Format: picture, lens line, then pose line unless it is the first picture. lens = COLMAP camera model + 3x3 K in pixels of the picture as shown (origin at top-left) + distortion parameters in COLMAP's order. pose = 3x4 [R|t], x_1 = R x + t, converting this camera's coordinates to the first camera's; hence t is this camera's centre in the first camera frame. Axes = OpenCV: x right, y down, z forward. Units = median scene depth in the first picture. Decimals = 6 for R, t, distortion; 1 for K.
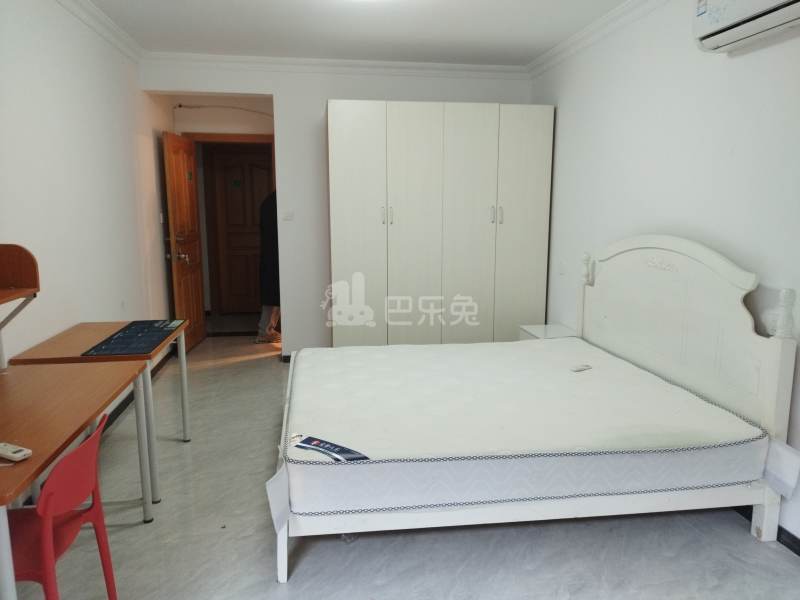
lens RADIAL K [[624.3, 0, 401.7], [0, 624.3, 330.0], [0, 0, 1]] dist [-0.000184, -0.003311]
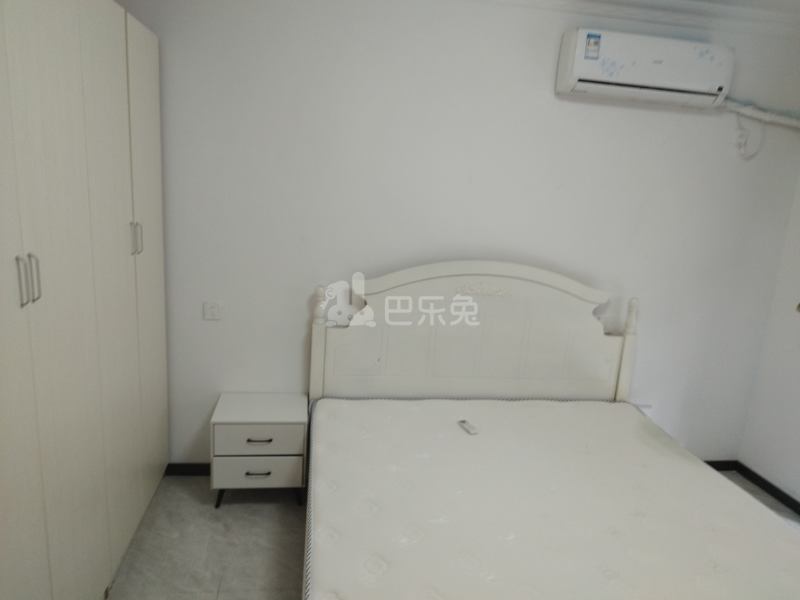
lens RADIAL K [[624.3, 0, 401.7], [0, 624.3, 330.0], [0, 0, 1]] dist [-0.000184, -0.003311]
pose [[-0.009274, -0.235644, 0.971795, -0.650729], [0.126648, 0.963734, 0.234898, -0.350334], [-0.991904, 0.125254, 0.020906, 1.348952]]
